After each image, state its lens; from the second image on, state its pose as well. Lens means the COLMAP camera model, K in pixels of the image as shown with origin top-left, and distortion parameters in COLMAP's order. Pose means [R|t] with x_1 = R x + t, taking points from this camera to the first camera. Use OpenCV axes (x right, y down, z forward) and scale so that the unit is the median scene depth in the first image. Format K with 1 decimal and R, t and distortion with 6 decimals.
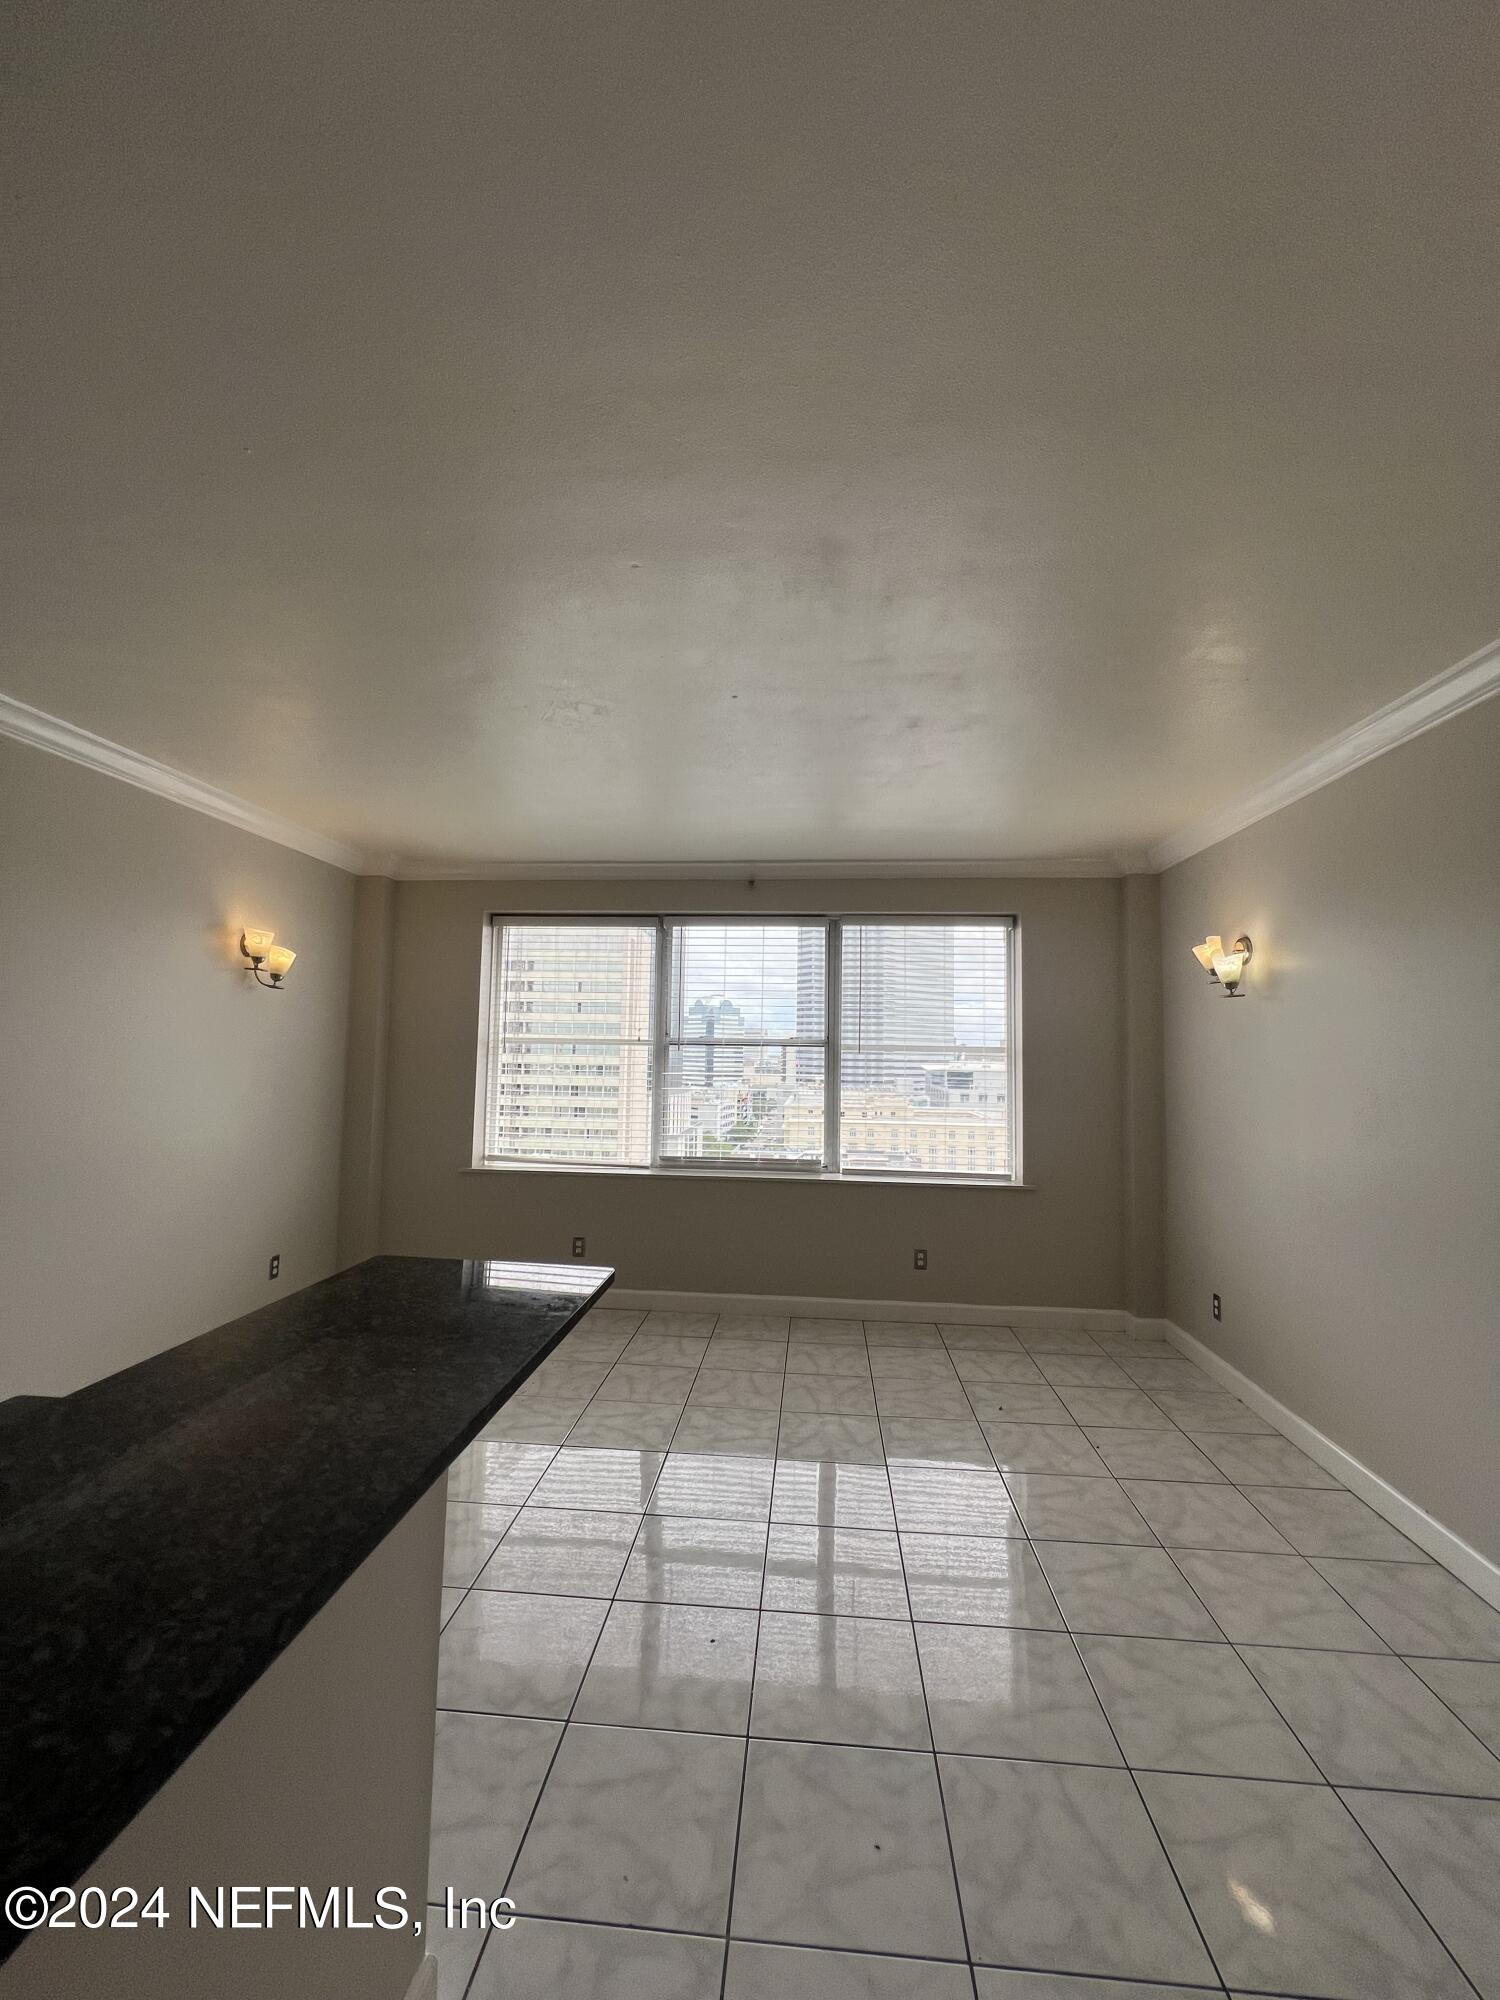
lens RADIAL K [[799.4, 0, 750.0], [0, 799.4, 1000.0], [0, 0, 1]] dist [-0.000406, 0.000410]
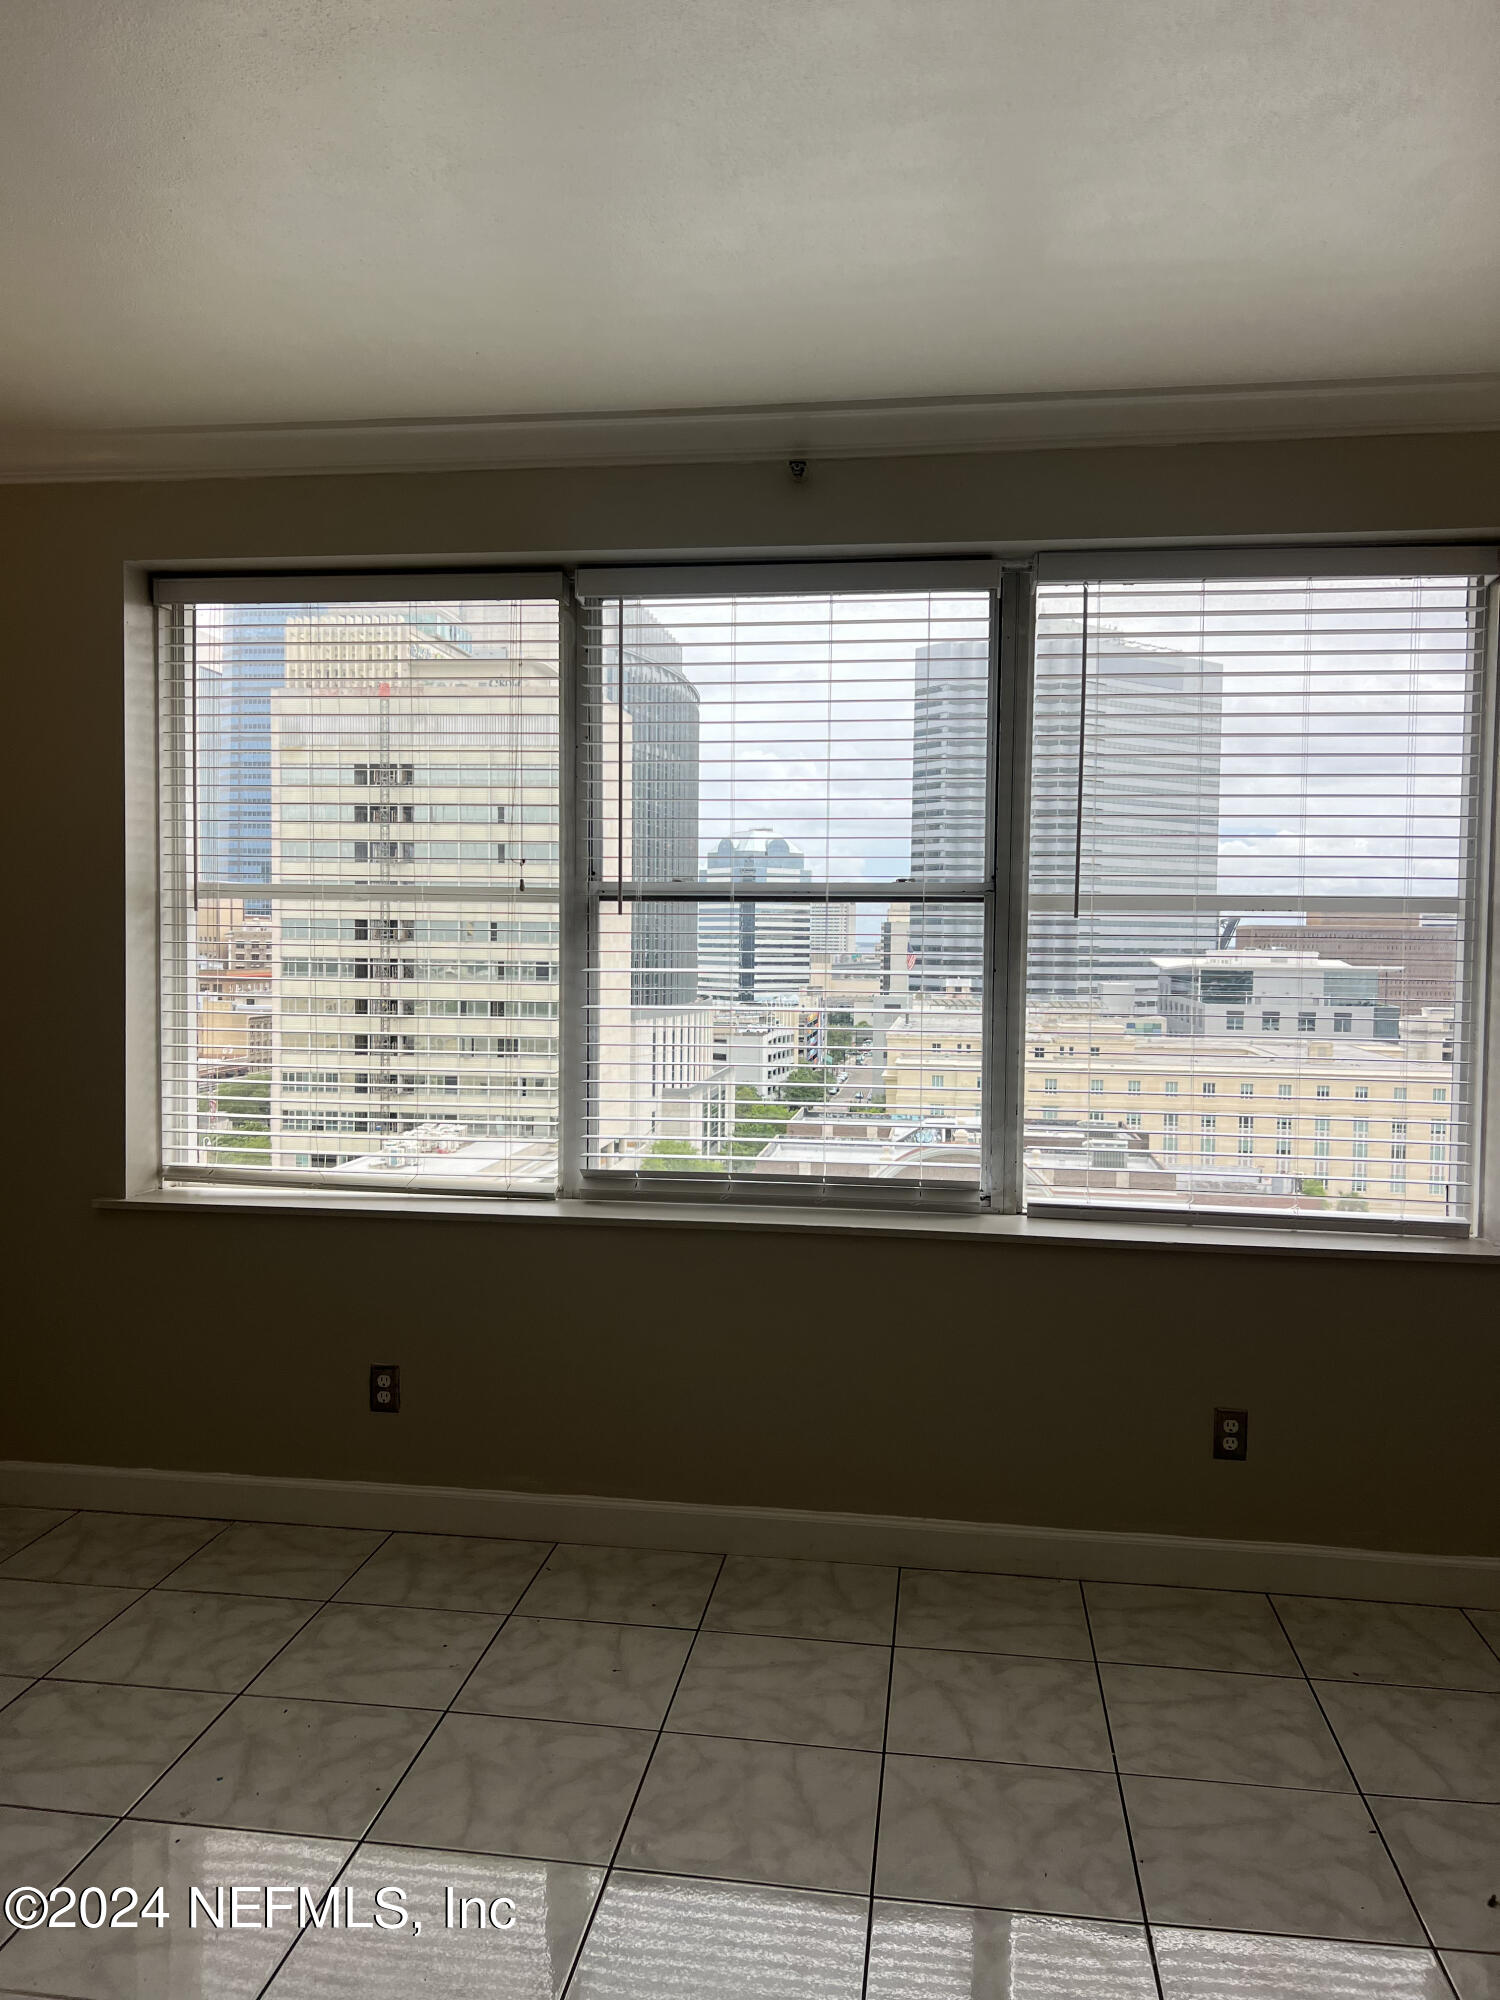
lens RADIAL K [[1504.1, 0, 750.0], [0, 1504.1, 1000.0], [0, 0, 1]] dist [0.058000, -0.062580]
pose [[0.998774, -0.003573, -0.049380, 0.013471], [0.008852, 0.994208, 0.107109, 0.026907], [0.048711, -0.107415, 0.993020, 0.251344]]
